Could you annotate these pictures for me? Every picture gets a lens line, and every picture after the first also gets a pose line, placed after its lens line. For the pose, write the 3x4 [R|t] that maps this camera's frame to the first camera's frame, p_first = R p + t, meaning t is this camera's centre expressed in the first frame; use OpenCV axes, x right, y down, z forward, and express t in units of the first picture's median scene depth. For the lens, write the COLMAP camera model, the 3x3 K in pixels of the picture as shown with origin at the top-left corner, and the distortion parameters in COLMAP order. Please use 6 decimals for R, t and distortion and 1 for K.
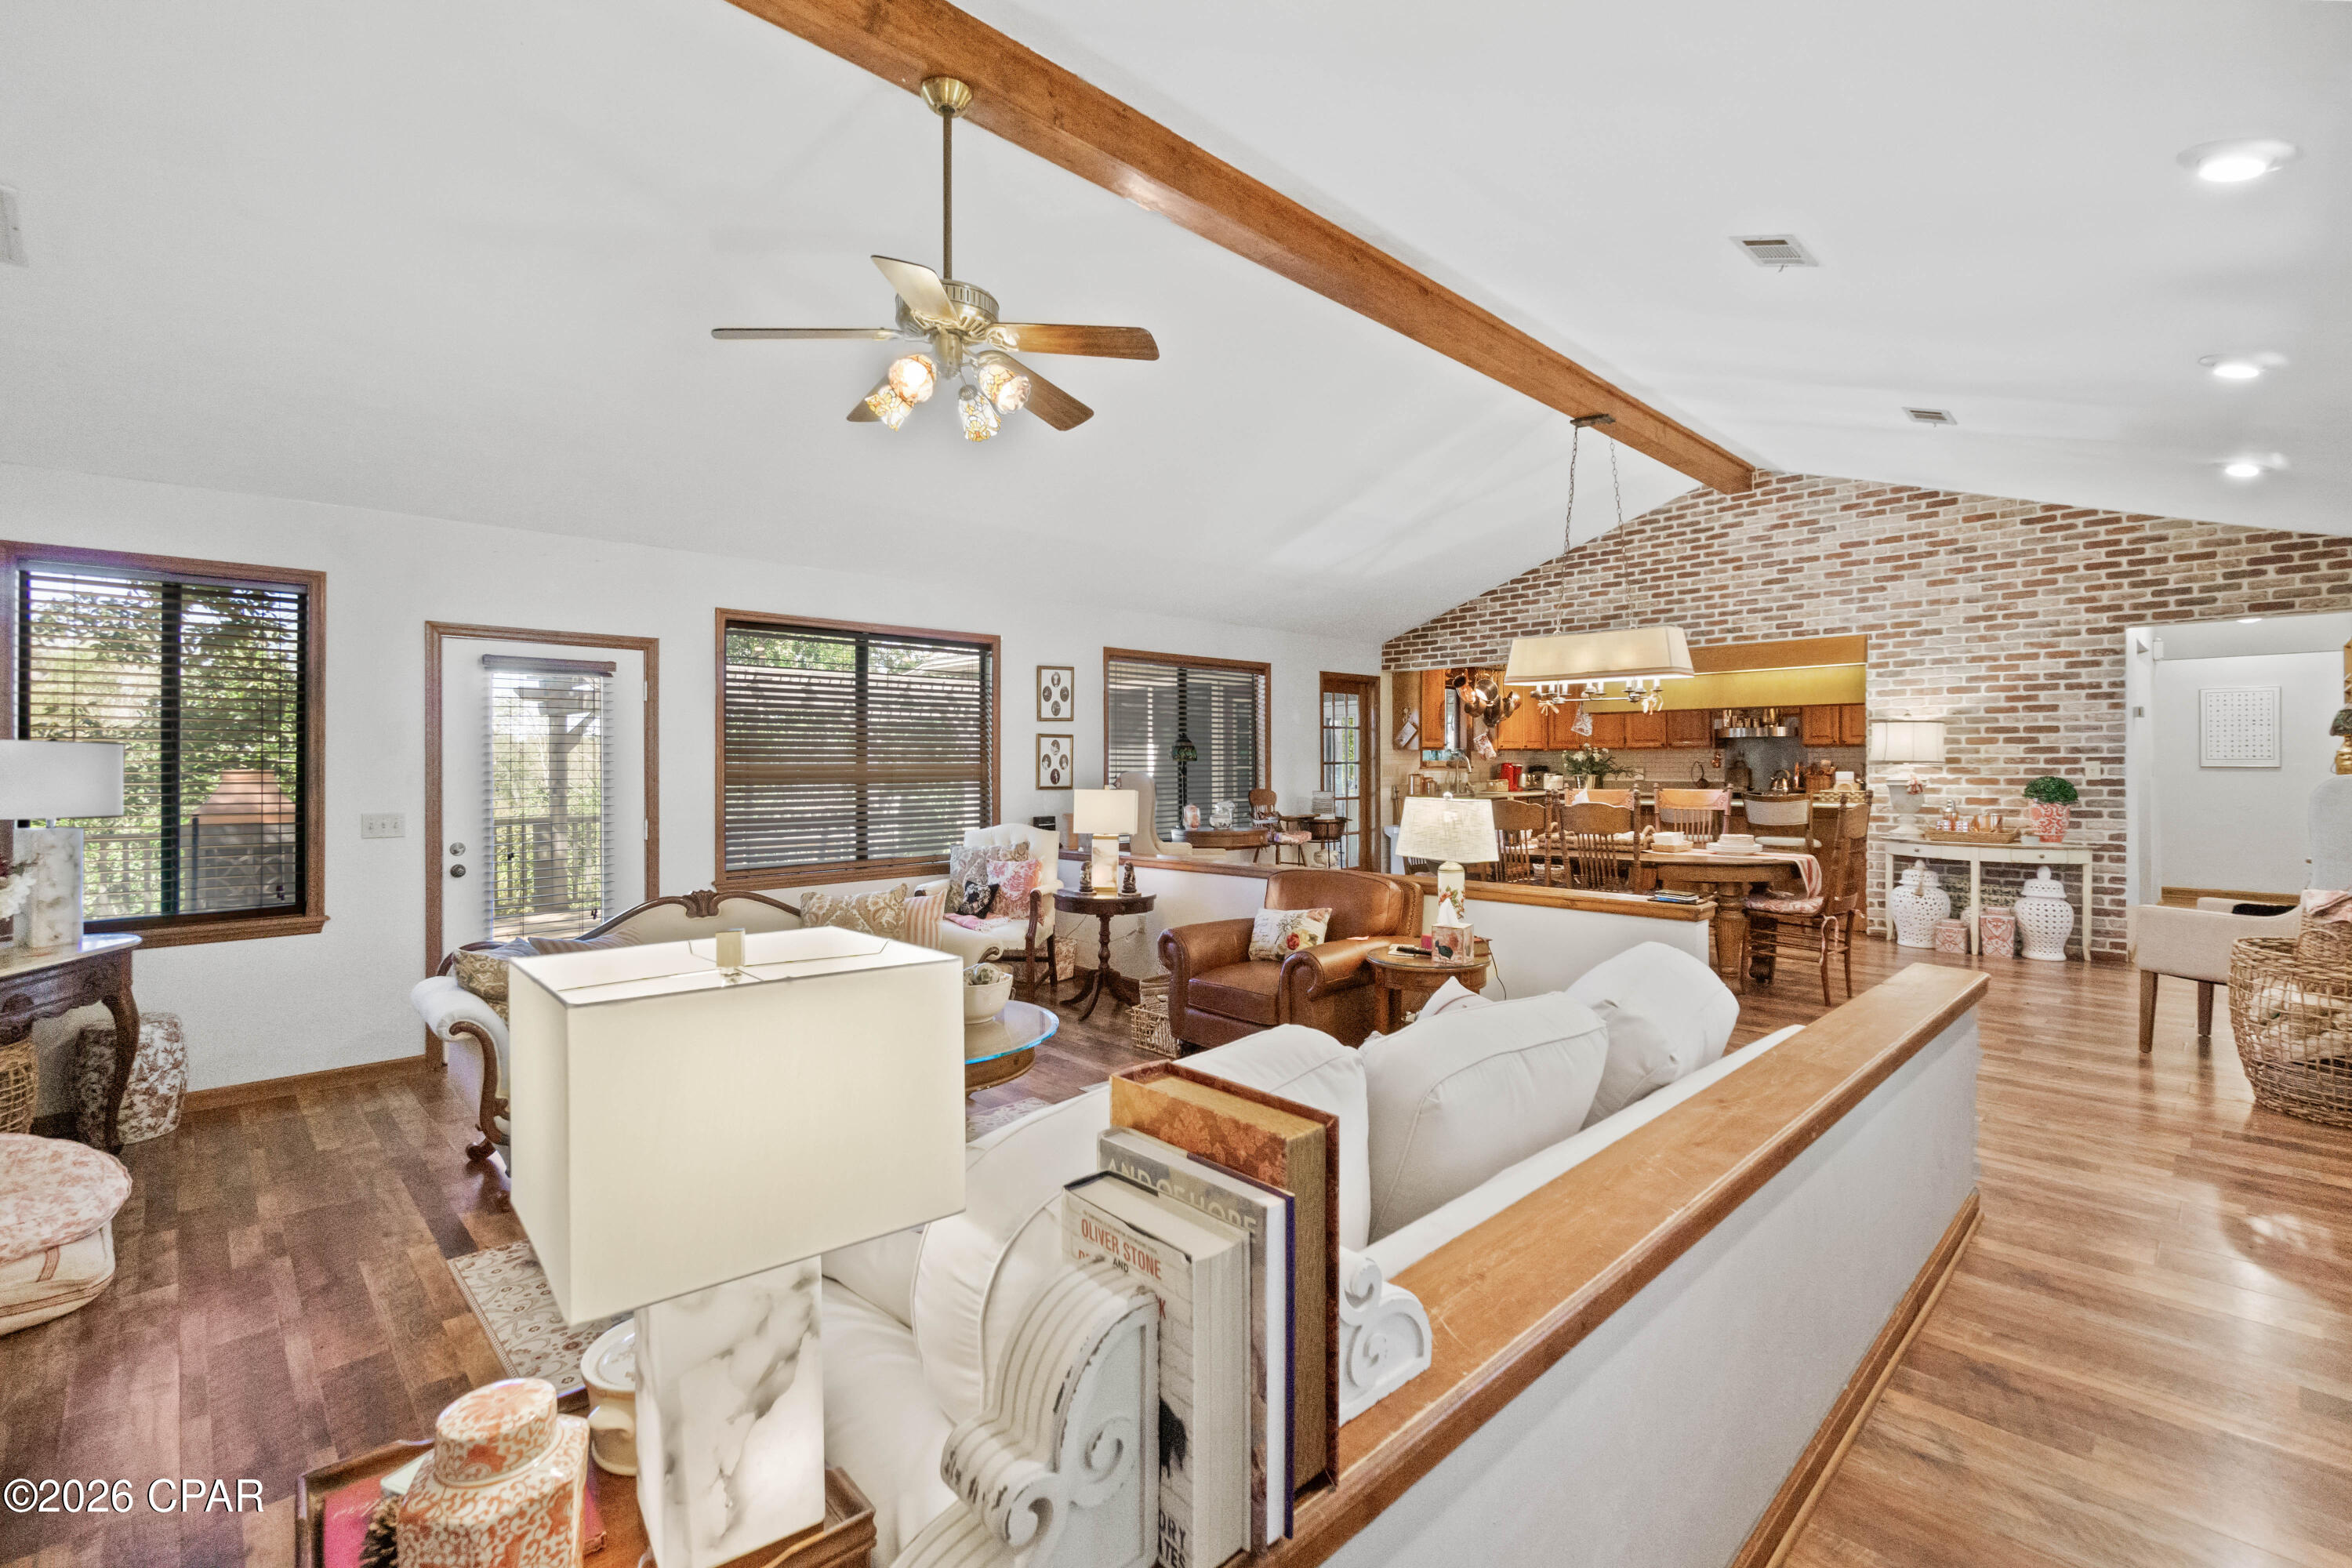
lens RADIAL K [[1016.6, 0, 1186.8], [0, 1016.6, 769.6], [0, 0, 1]] dist [-0.007275, 0.002816]
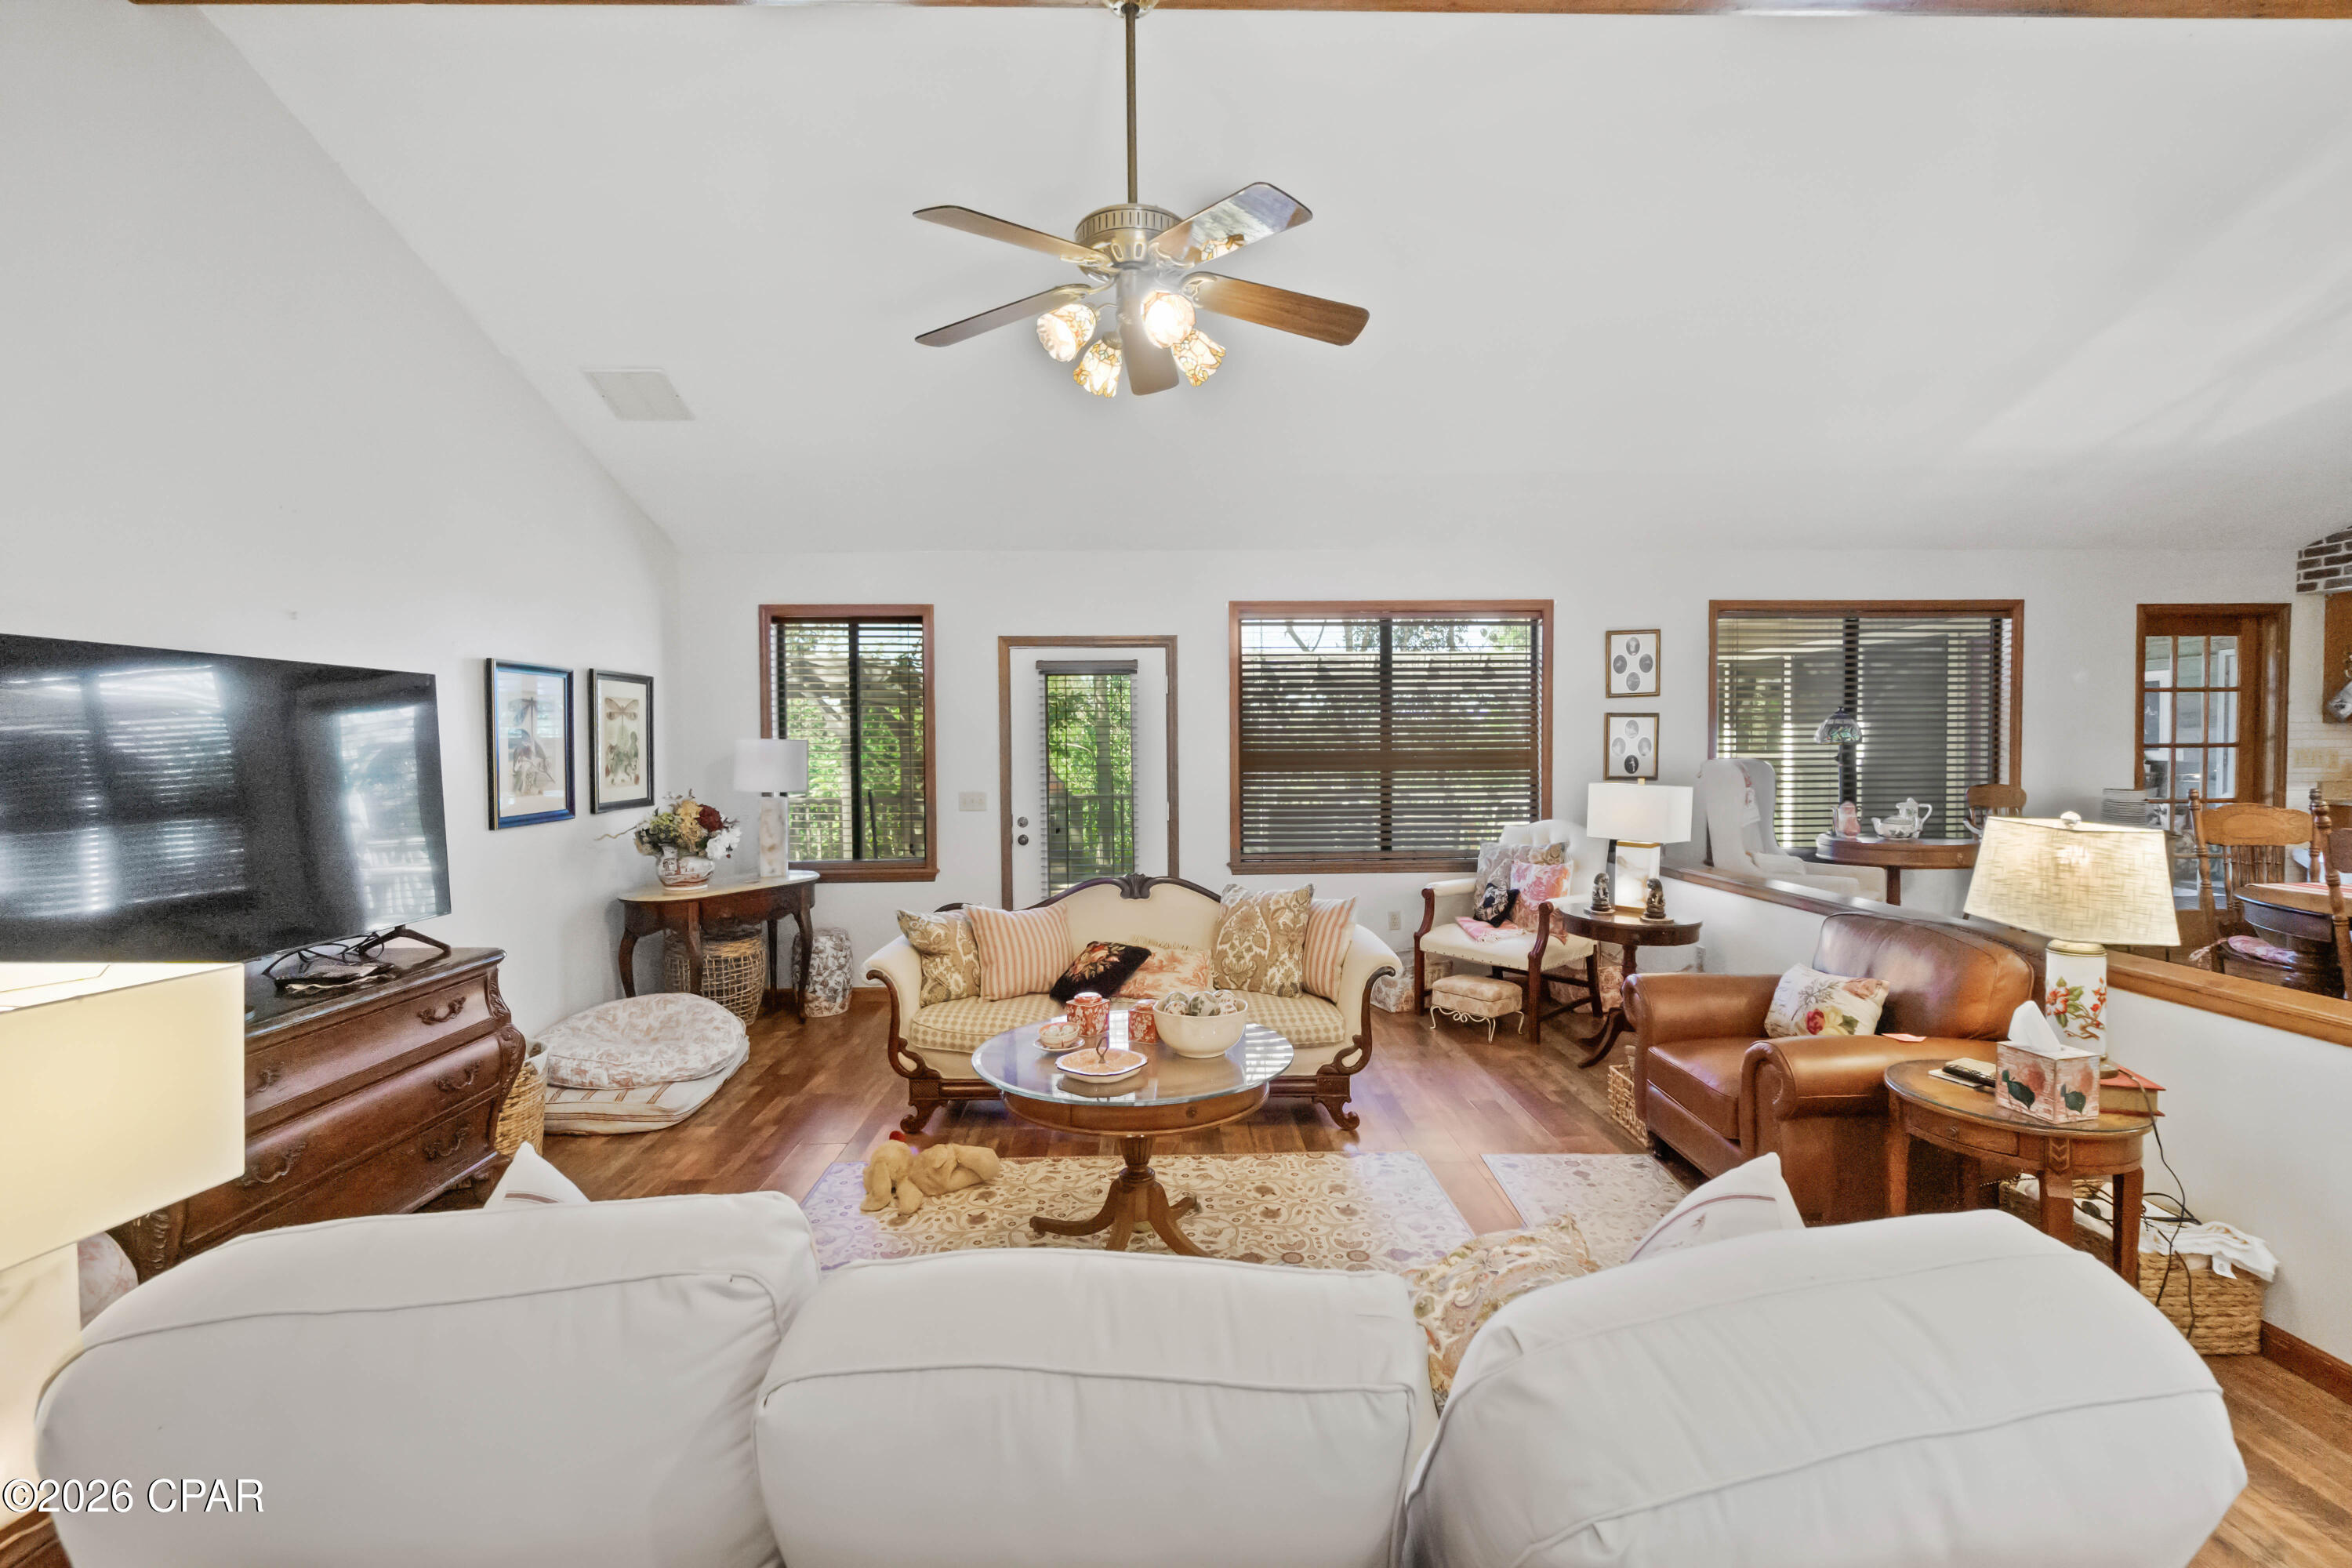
lens RADIAL K [[1016.6, 0, 1171.2], [0, 1016.6, 778.6], [0, 0, 1]] dist [-0.007275, 0.002816]
pose [[0.741547, 0.021494, -0.670557, 0.167707], [-0.000092, 0.999490, 0.031936, -0.009109], [0.670901, -0.023620, 0.741170, 0.159543]]
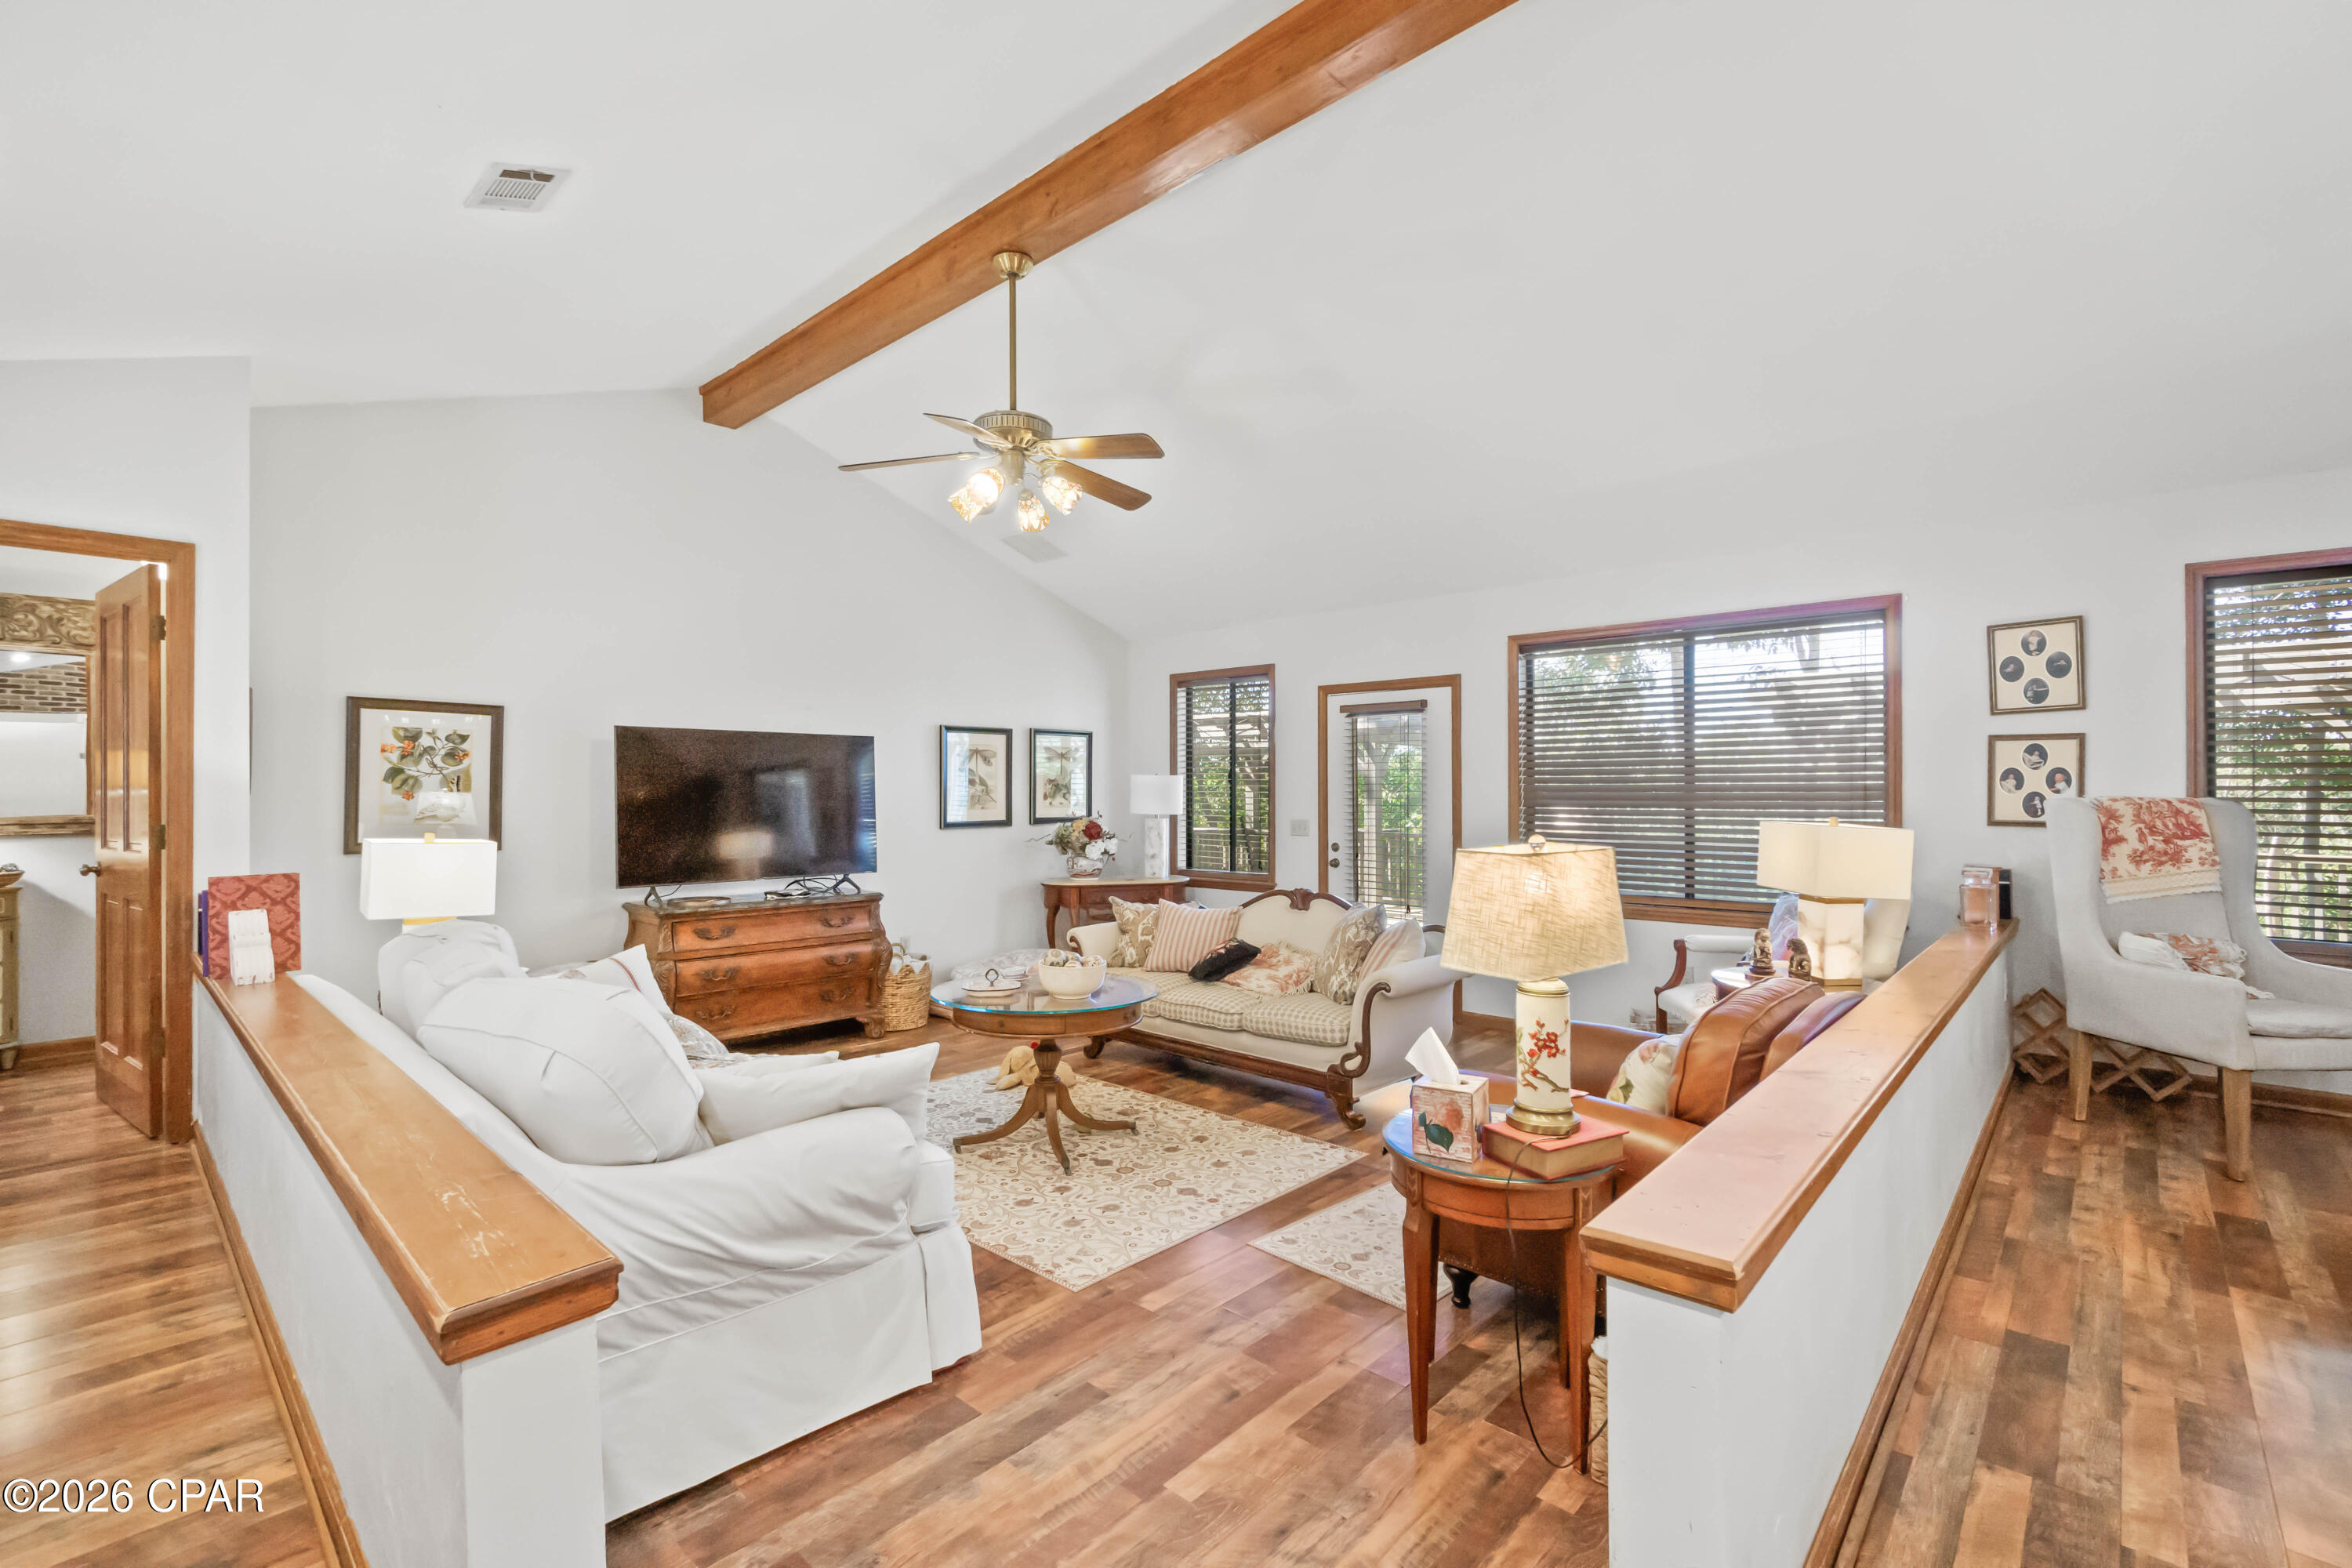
lens RADIAL K [[1016.6, 0, 1174.6], [0, 1016.6, 789.1], [0, 0, 1]] dist [-0.007275, 0.002816]
pose [[0.067218, 0.001058, -0.997738, 0.490734], [-0.006601, 0.999978, 0.000616, 0.000379], [0.997716, 0.006544, 0.067224, 0.514856]]
